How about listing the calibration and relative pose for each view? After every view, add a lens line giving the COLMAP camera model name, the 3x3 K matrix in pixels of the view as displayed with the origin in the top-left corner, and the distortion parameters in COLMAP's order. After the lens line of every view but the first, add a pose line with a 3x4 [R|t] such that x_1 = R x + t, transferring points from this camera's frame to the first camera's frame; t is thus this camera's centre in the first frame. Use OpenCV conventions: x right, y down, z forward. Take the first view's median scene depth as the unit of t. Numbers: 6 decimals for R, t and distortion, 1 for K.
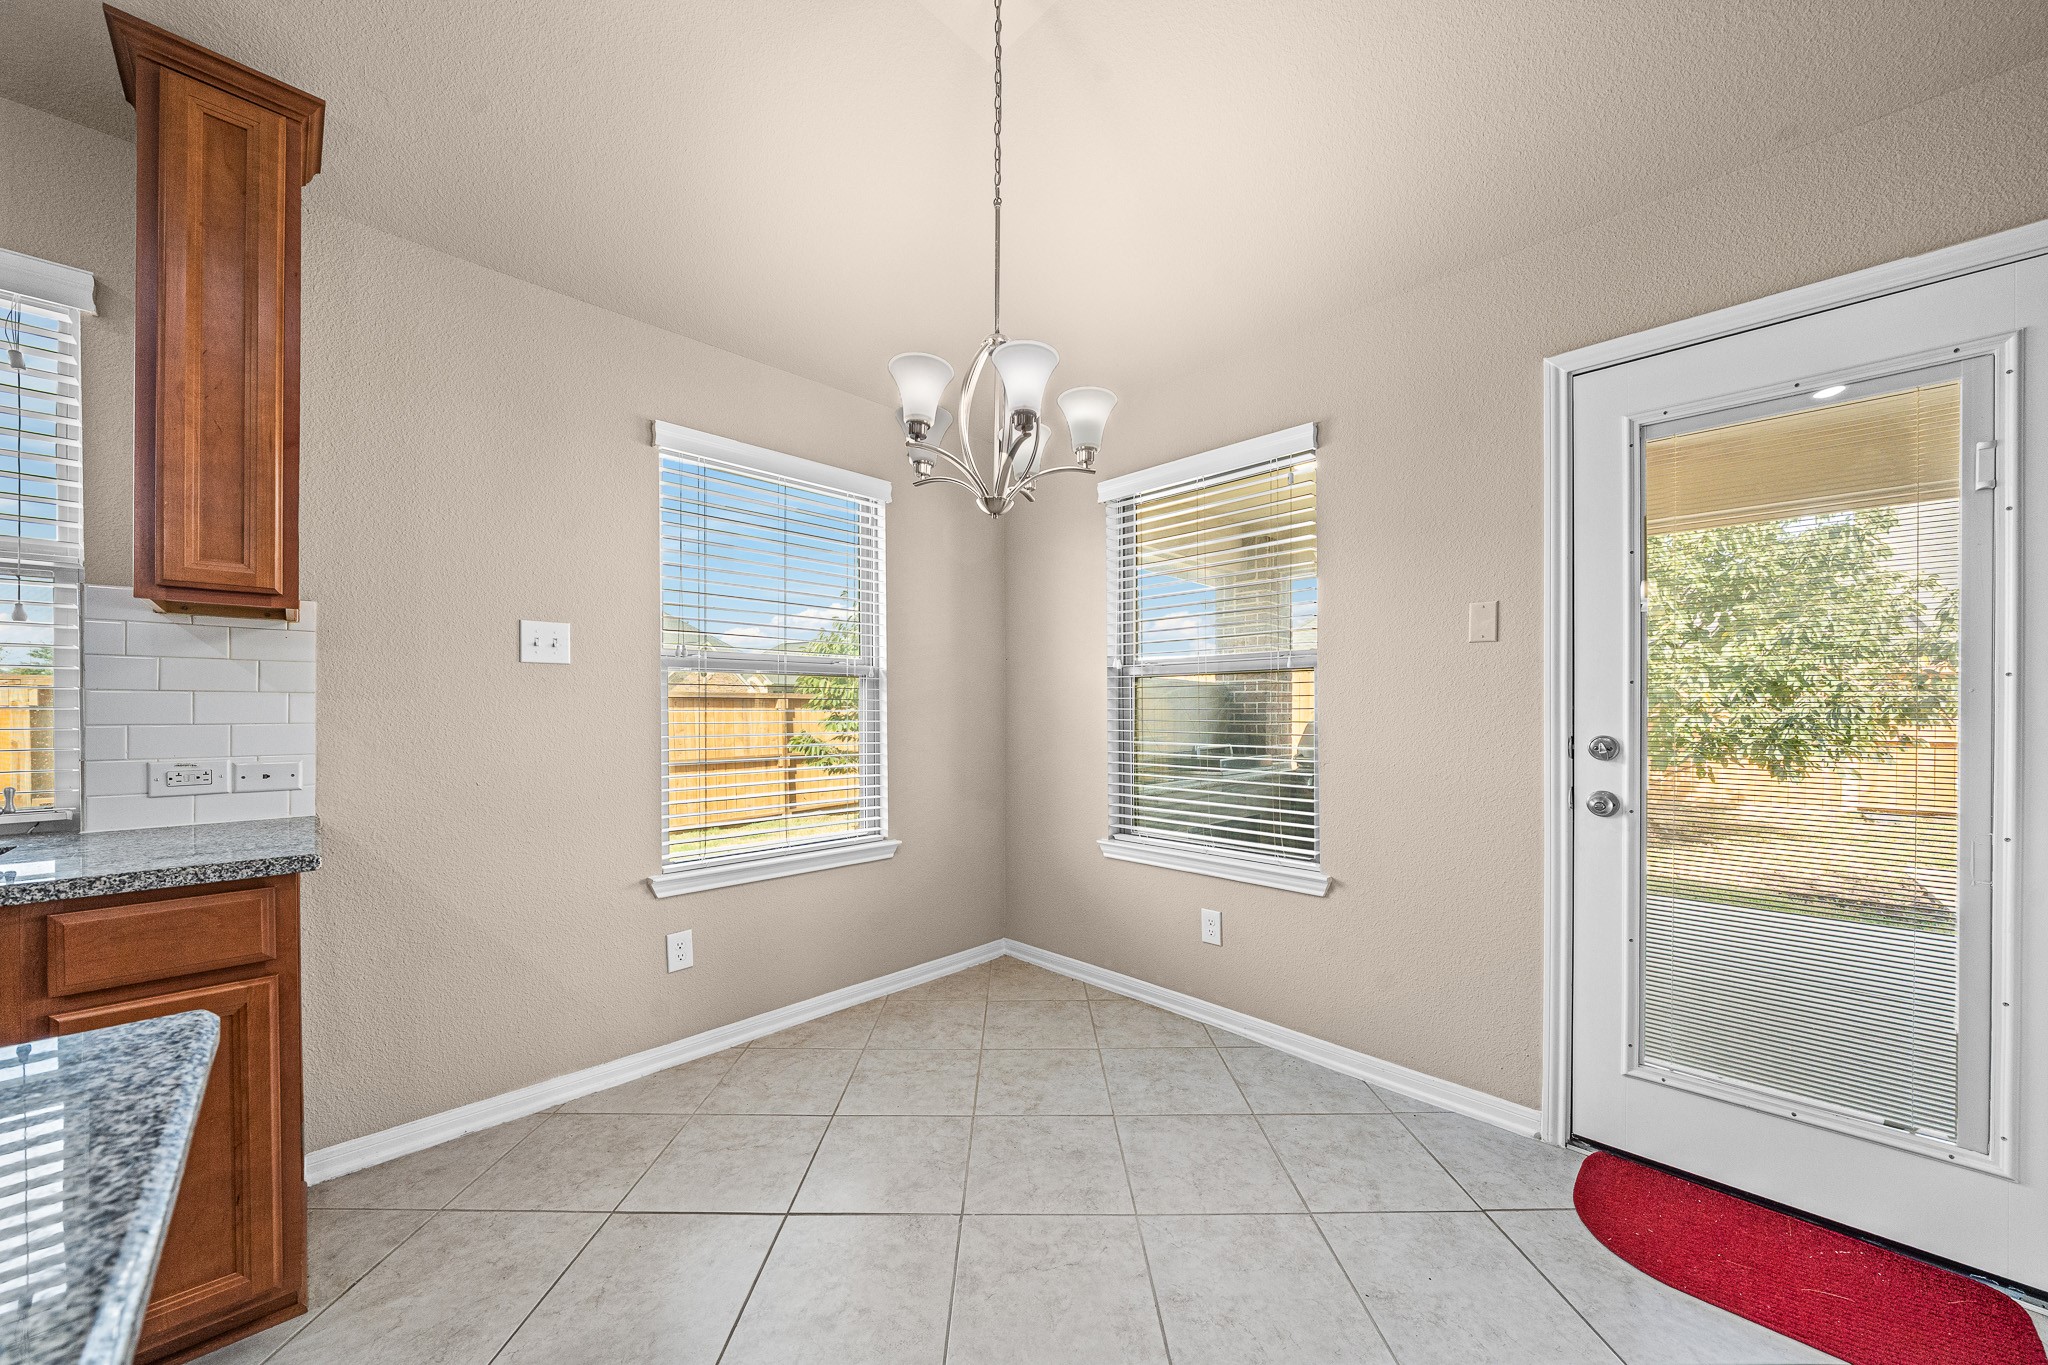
lens RADIAL K [[705.4, 0, 1025.1], [0, 705.4, 703.9], [0, 0, 1]] dist [-0.003311, 0.000073]
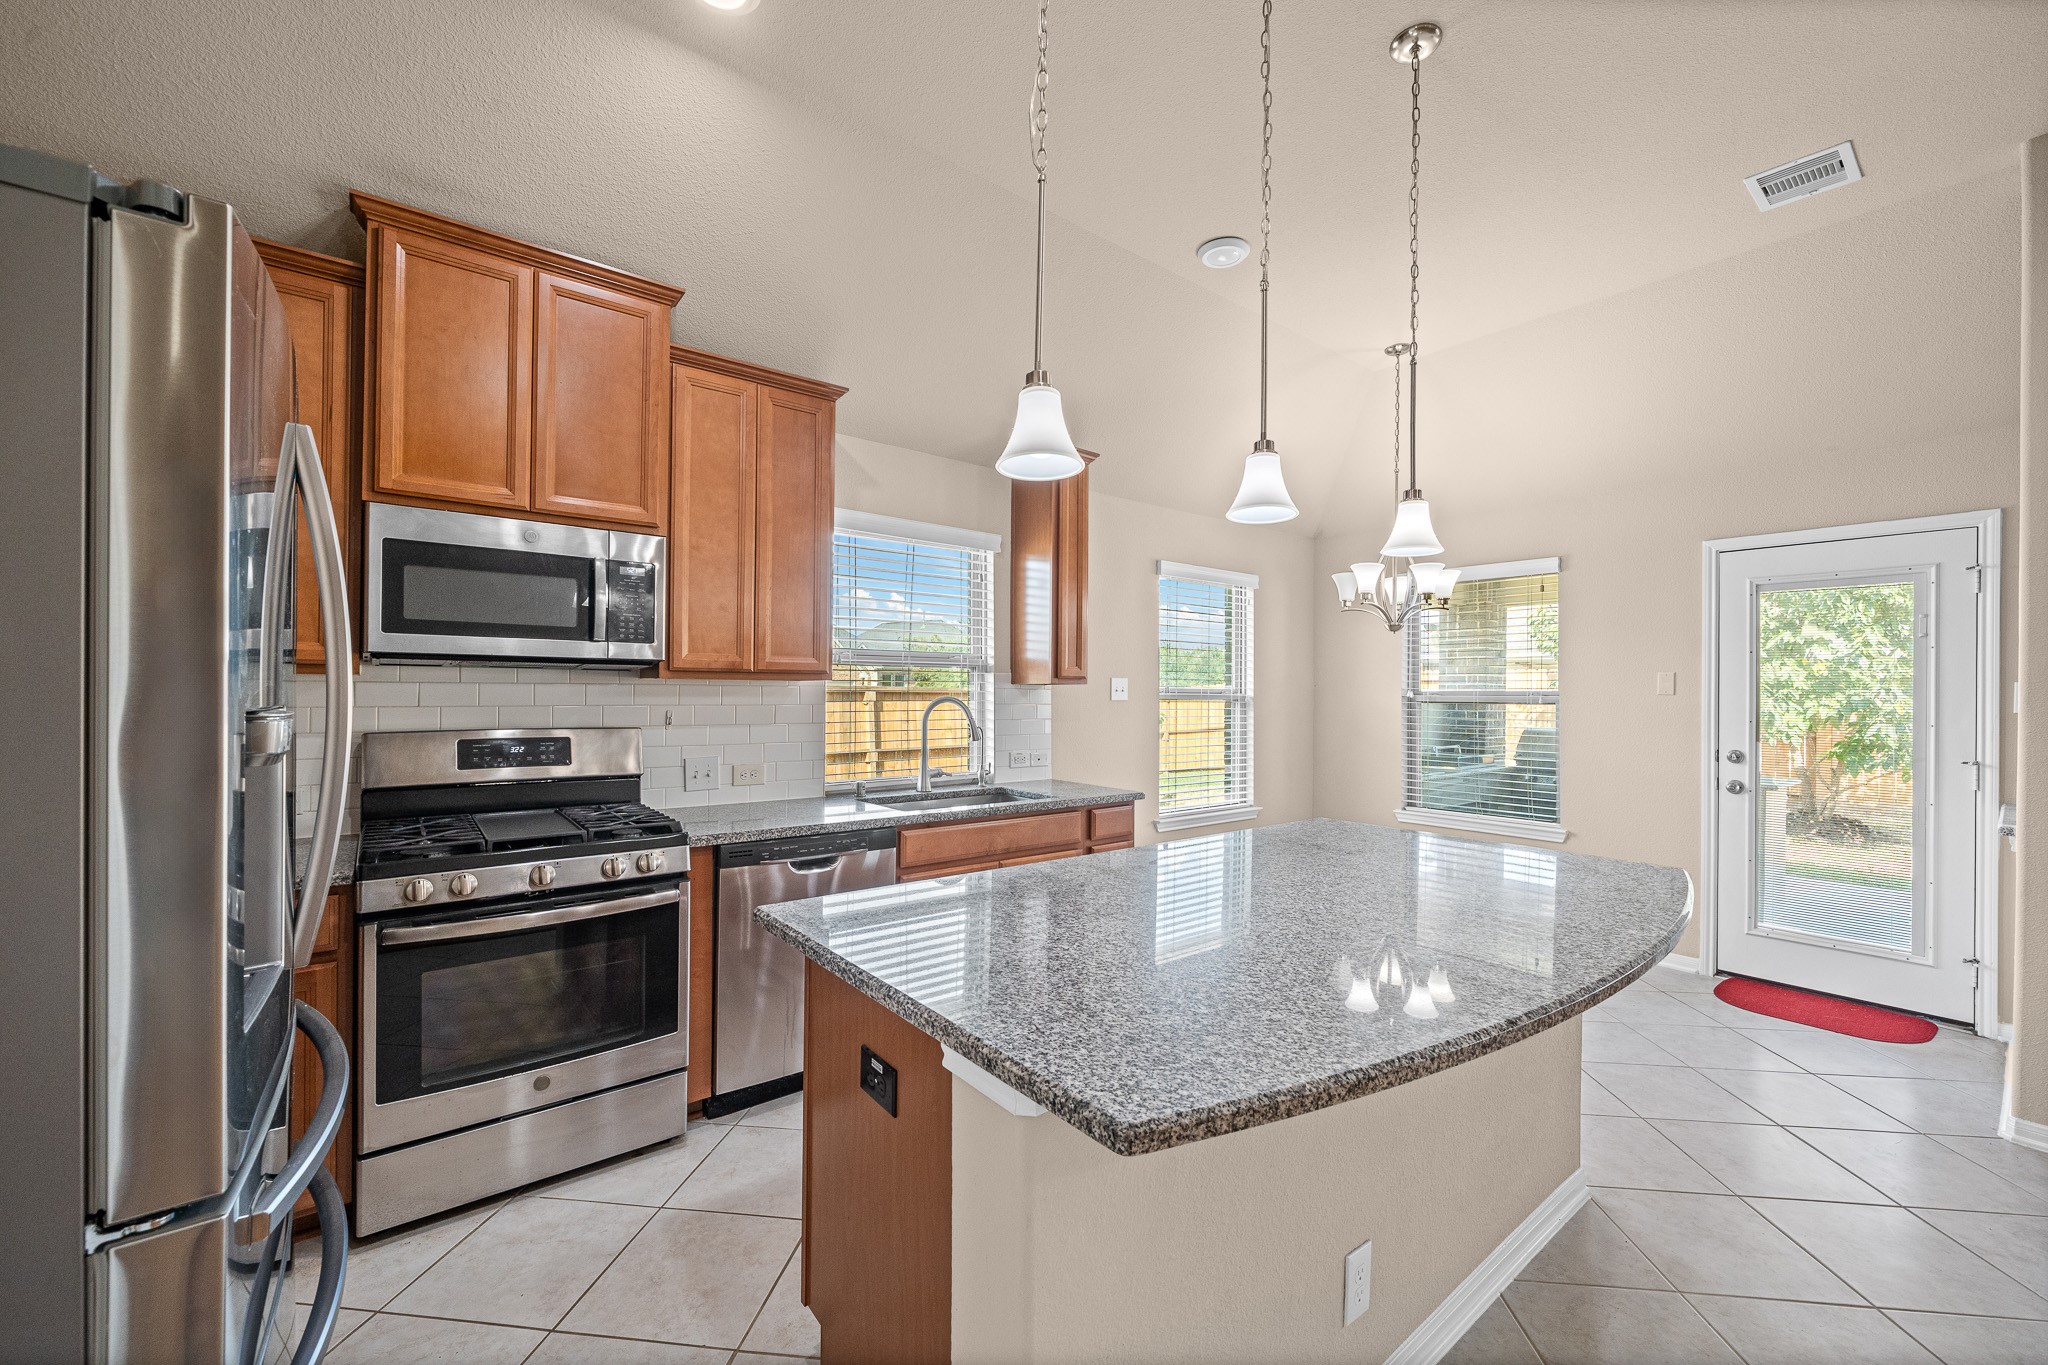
lens RADIAL K [[822.3, 0, 1024.1], [0, 822.3, 682.7], [0, 0, 1]] dist [0.001780, -0.000228]
pose [[0.994745, 0.007580, -0.102107, -0.782153], [-0.007875, 0.999966, -0.002488, -0.106625], [0.102085, 0.003279, 0.994770, -1.286246]]
